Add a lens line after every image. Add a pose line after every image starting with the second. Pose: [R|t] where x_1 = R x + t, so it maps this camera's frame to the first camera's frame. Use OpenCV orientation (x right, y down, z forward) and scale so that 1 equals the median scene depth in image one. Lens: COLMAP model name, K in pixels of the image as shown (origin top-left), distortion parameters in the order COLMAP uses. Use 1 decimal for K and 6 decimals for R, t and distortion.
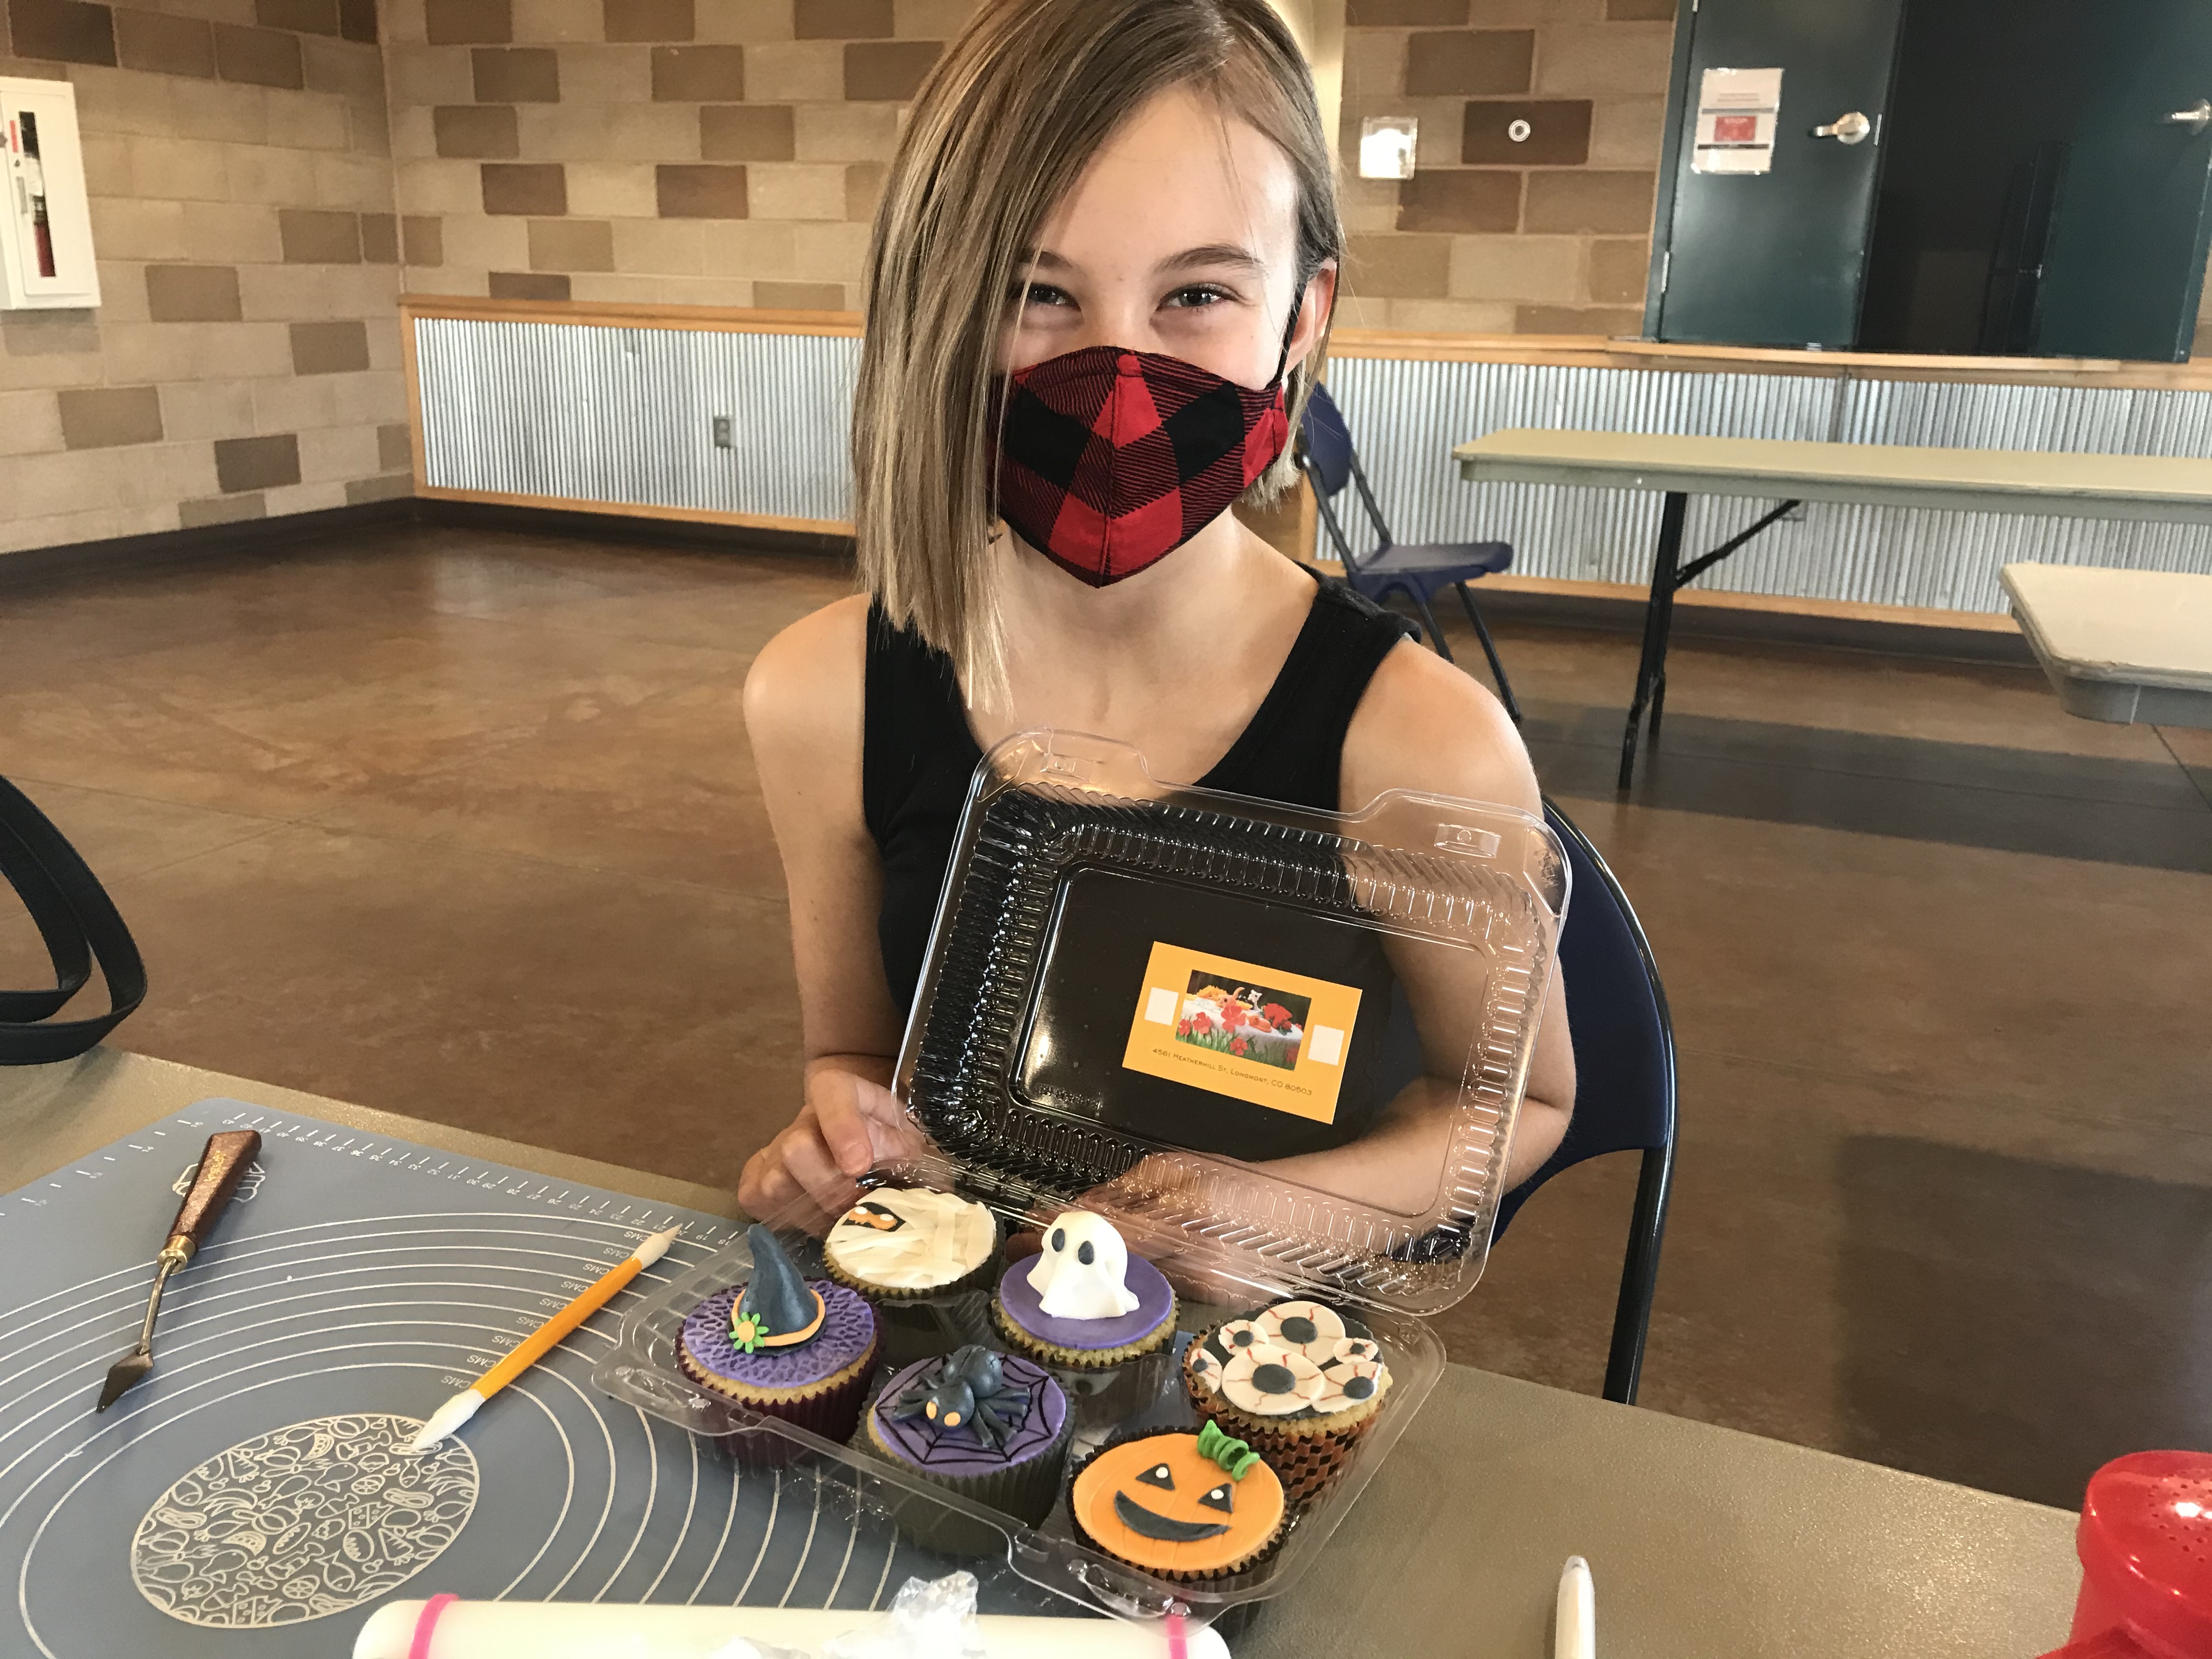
lens RADIAL K [[1806.7, 0, 1112.9], [0, 1806.7, 829.5], [0, 0, 1]] dist [0.001280, 0.021900]
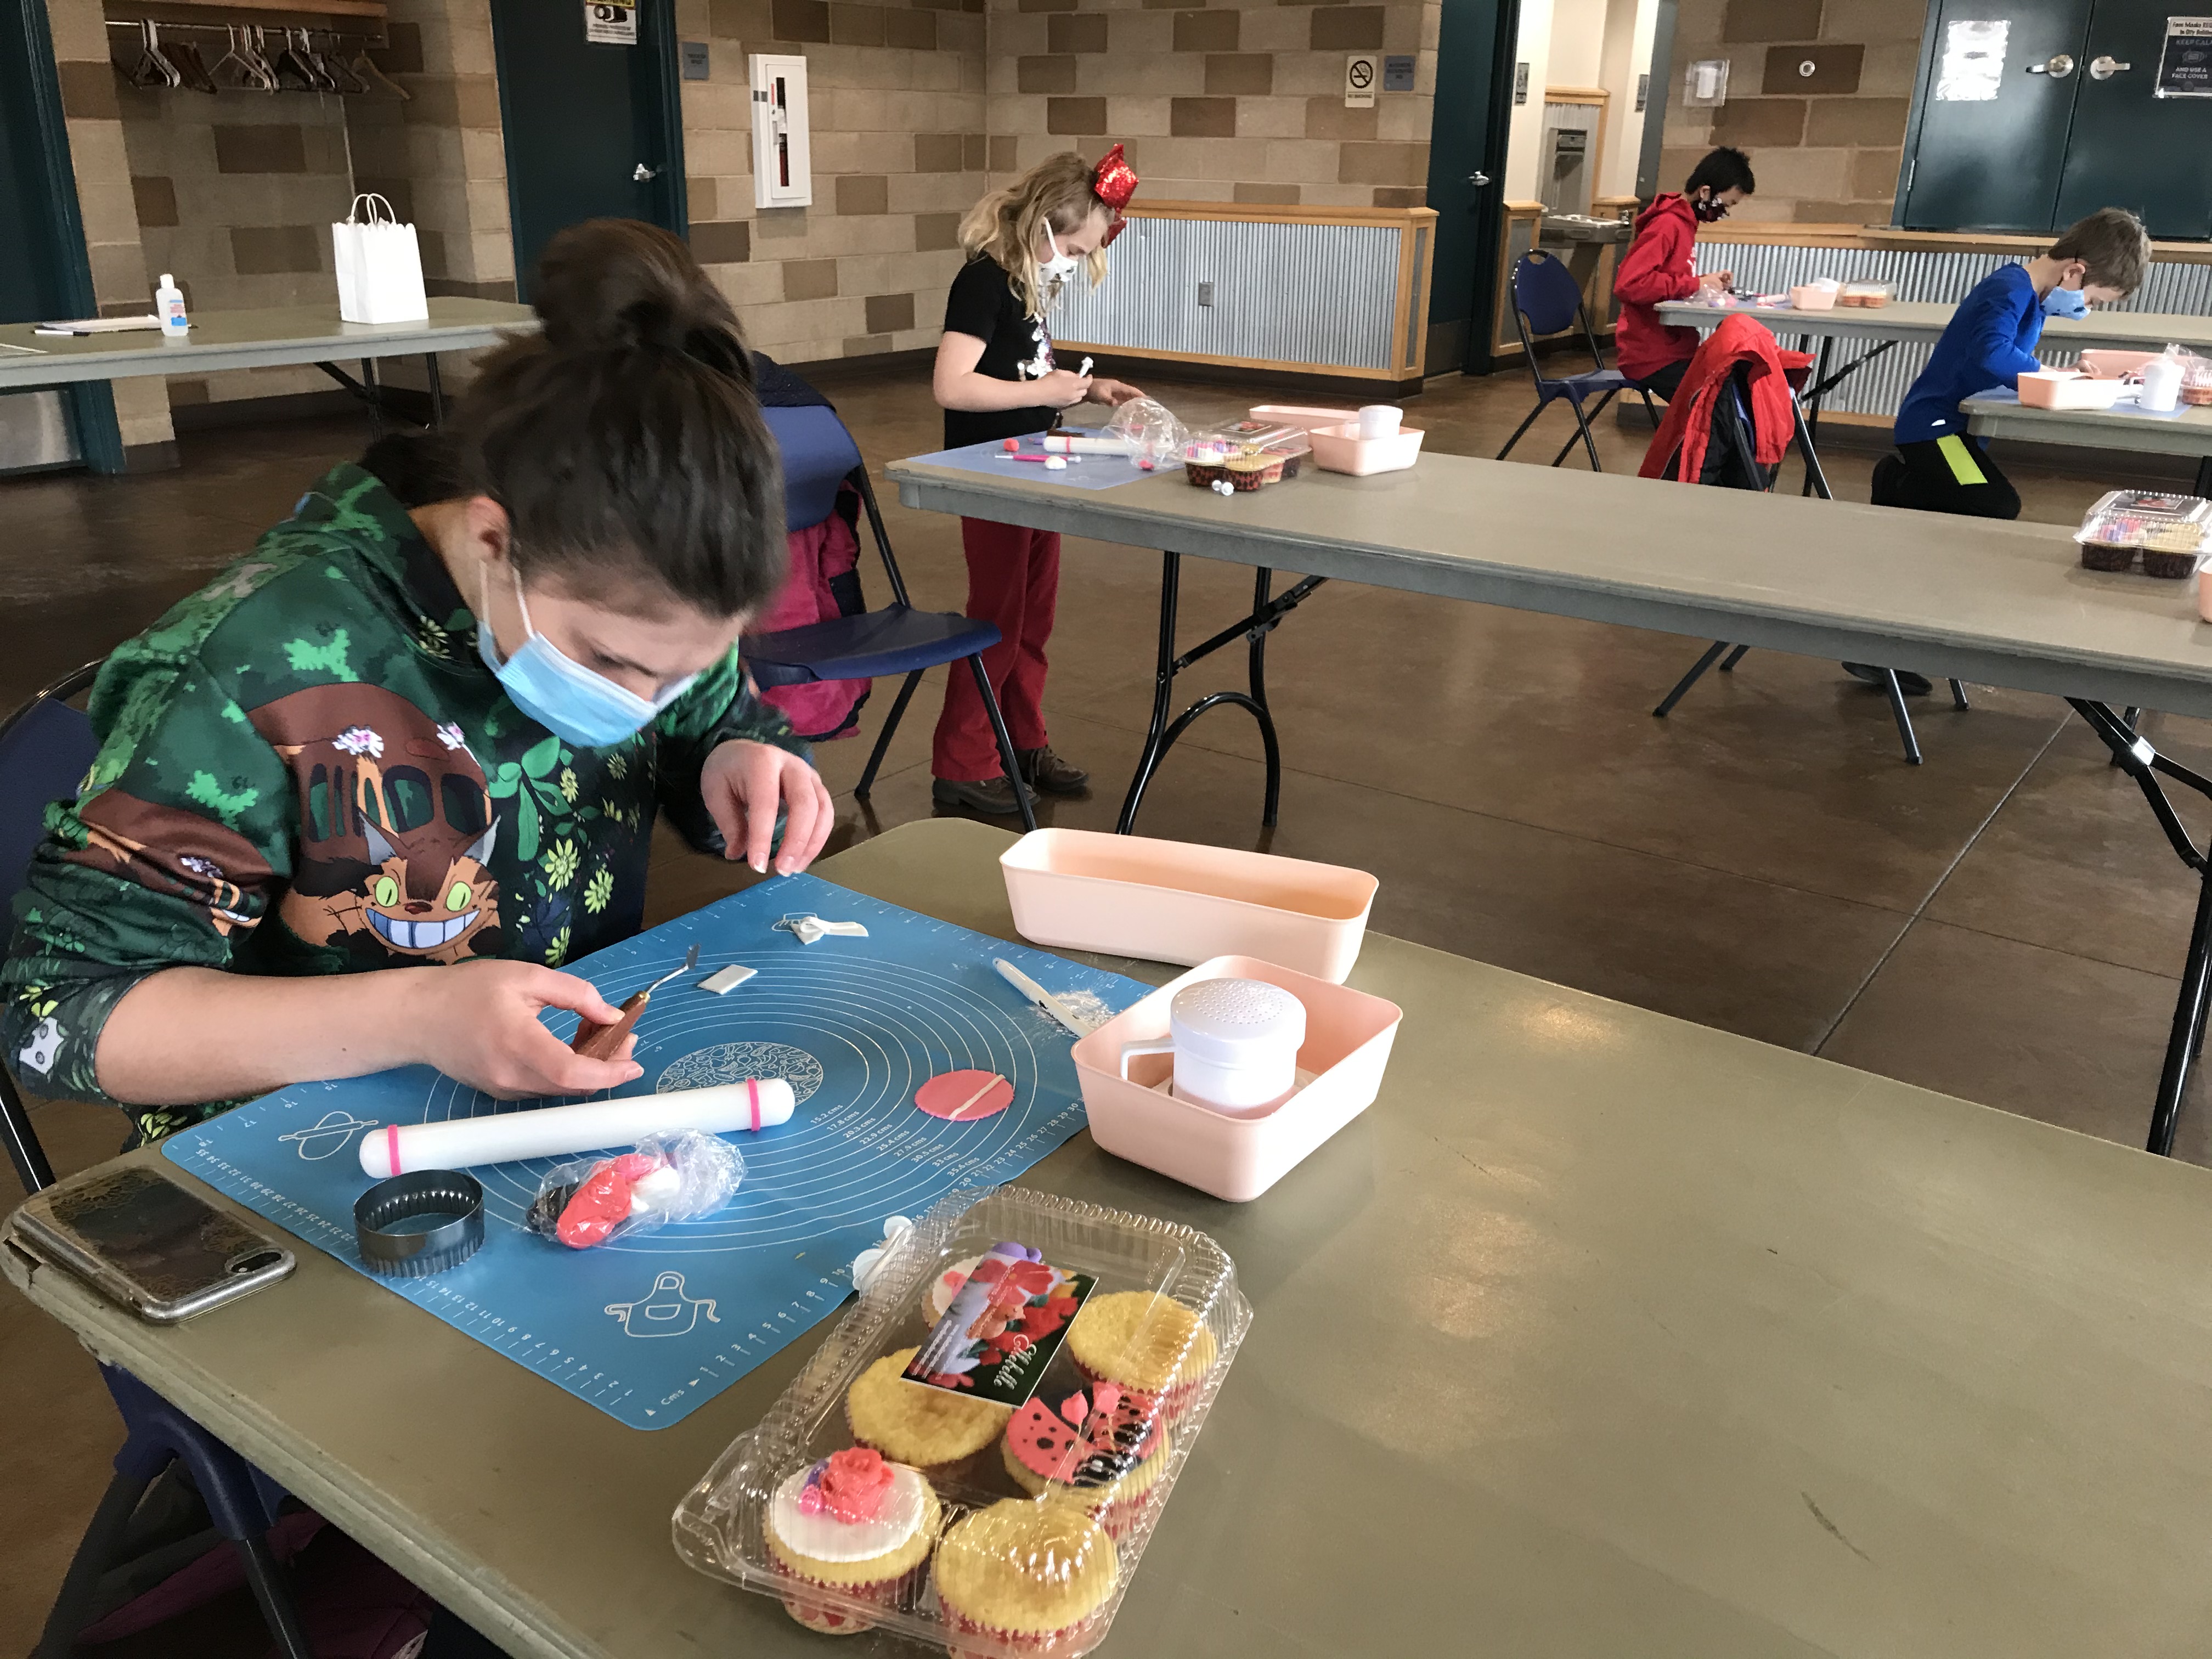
lens RADIAL K [[1806.7, 0, 1112.9], [0, 1806.7, 829.5], [0, 0, 1]] dist [0.001280, 0.021900]
pose [[0.969891, 0.078284, -0.230616, 0.068983], [-0.063982, 0.995572, 0.068866, 0.100793], [0.234986, -0.052037, 0.970605, -0.395126]]
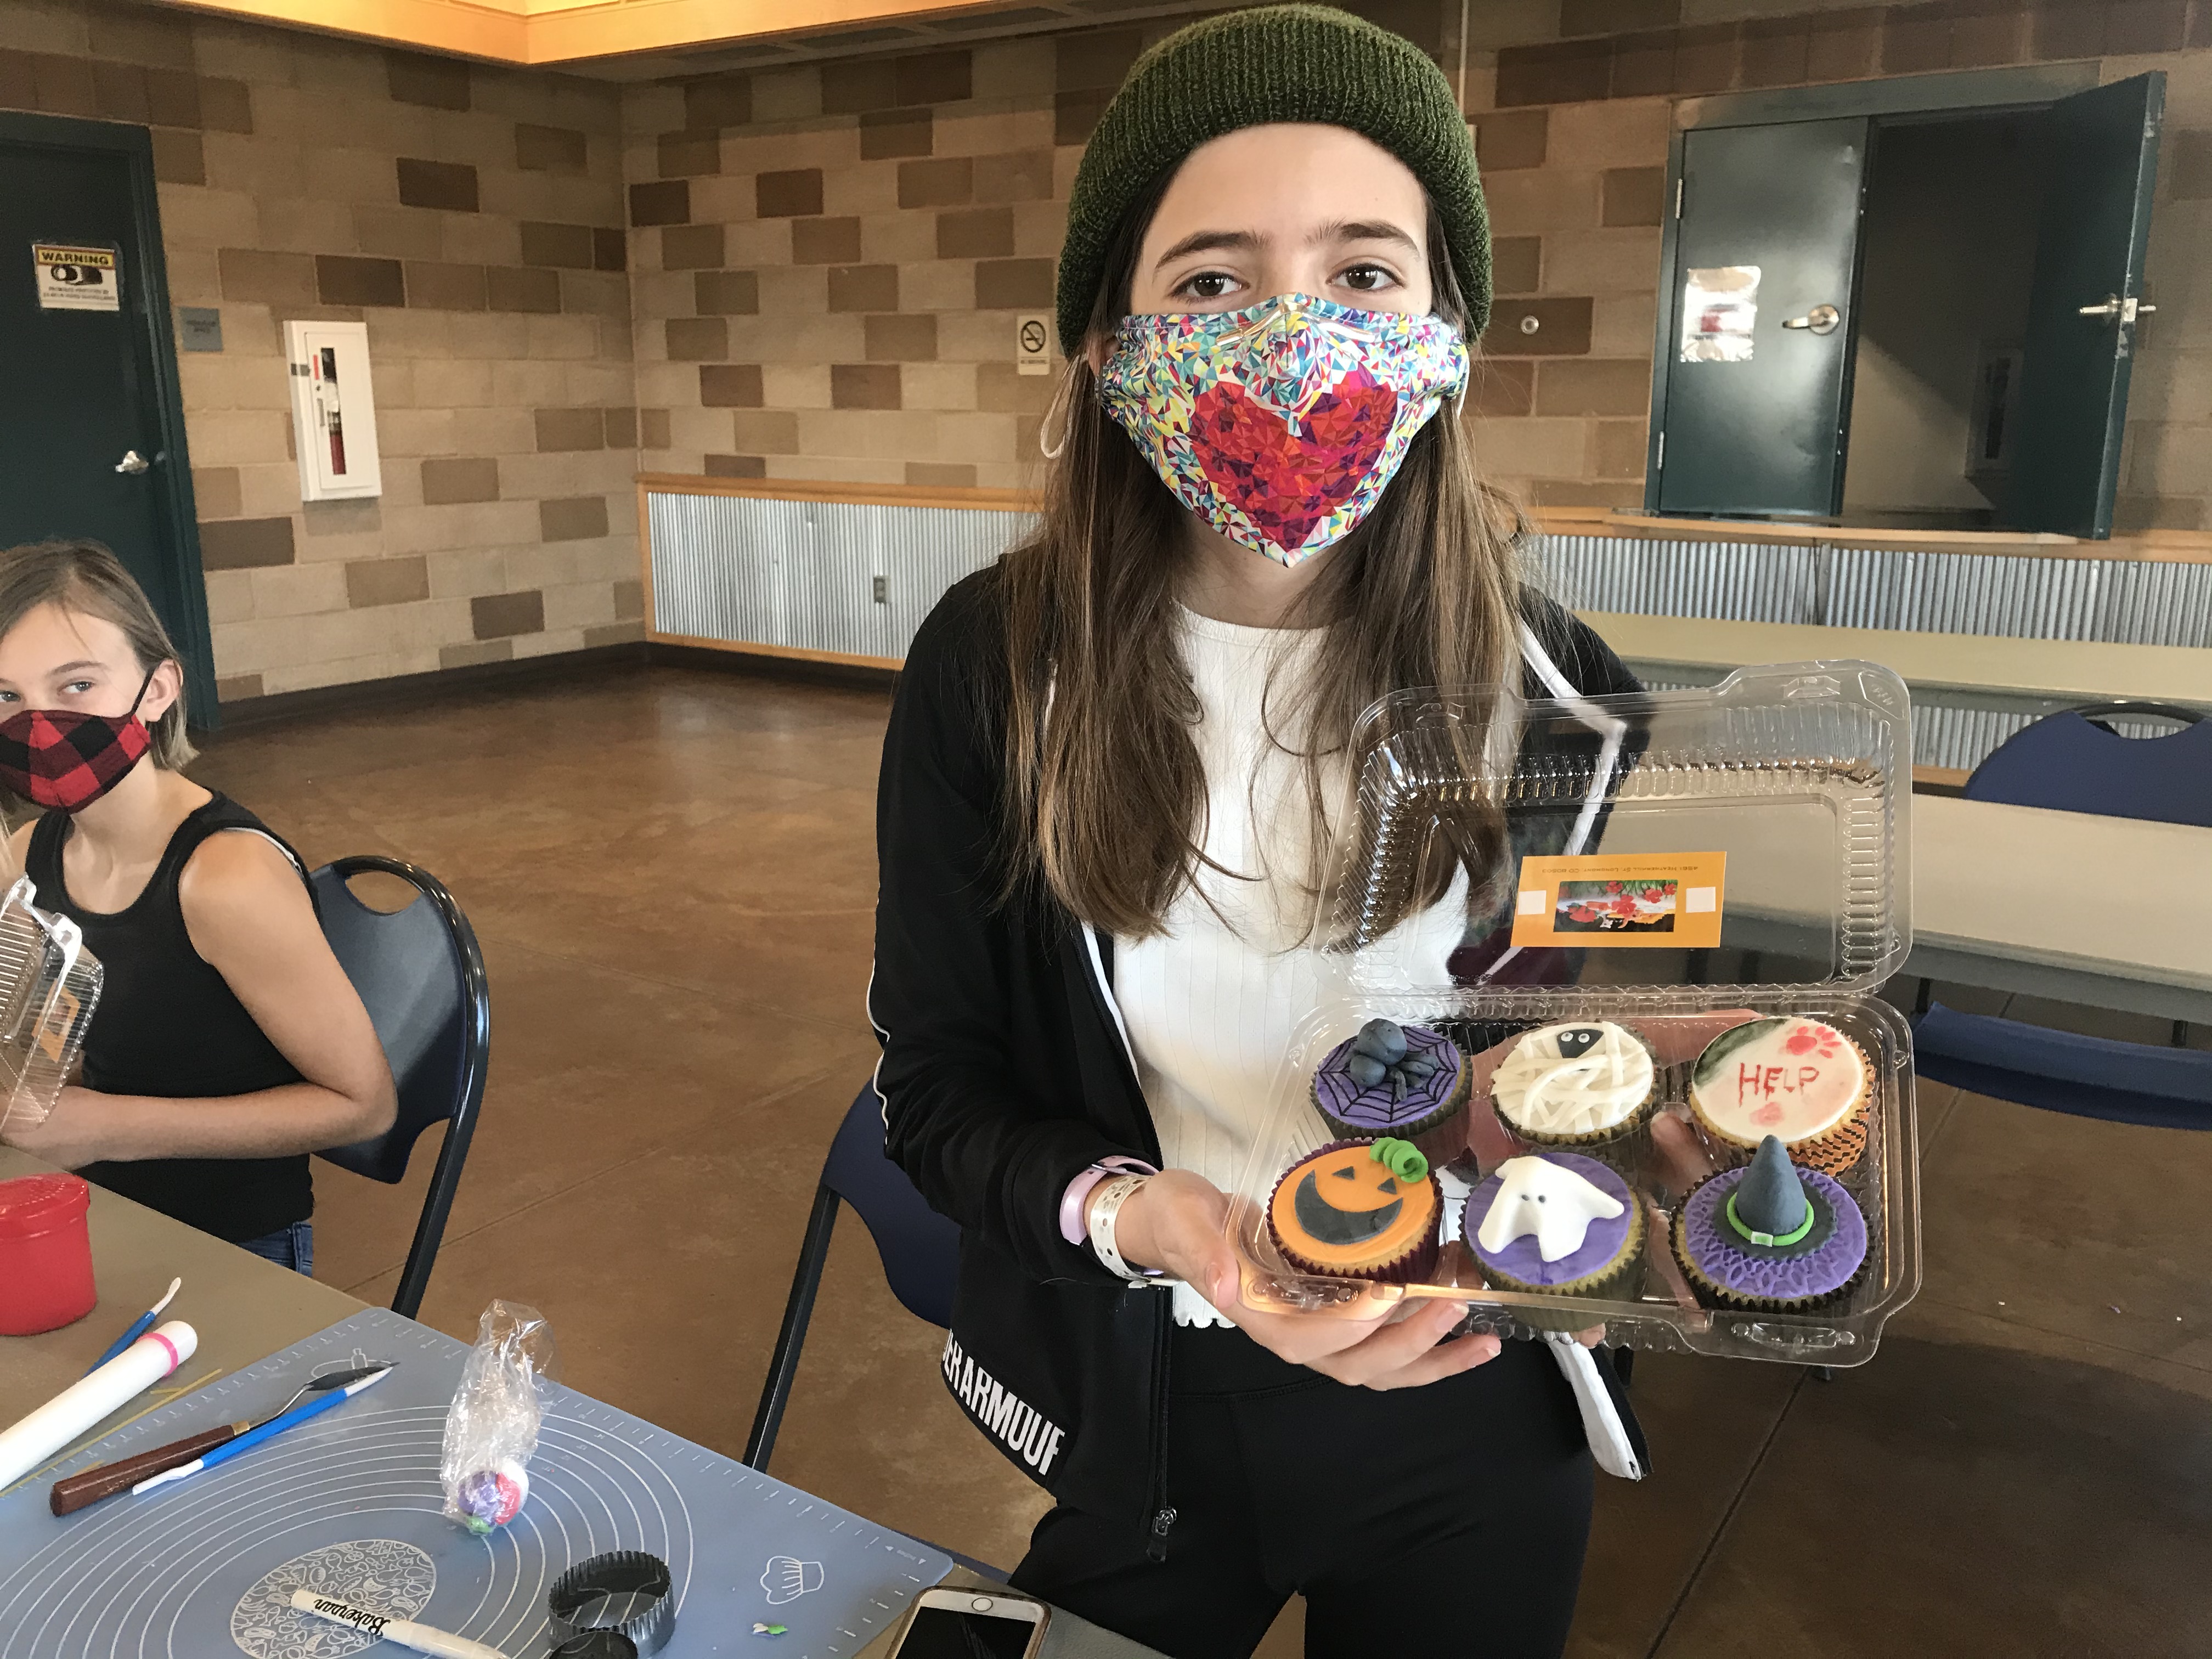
lens RADIAL K [[1824.2, 0, 1097.0], [0, 1824.2, 830.7], [0, 0, 1]] dist [0.047986, -0.007058]
pose [[0.974181, 0.029888, -0.223780, 0.196806], [-0.043902, 0.997356, -0.057909, -0.004593], [0.221458, 0.066239, 0.972918, -0.102375]]
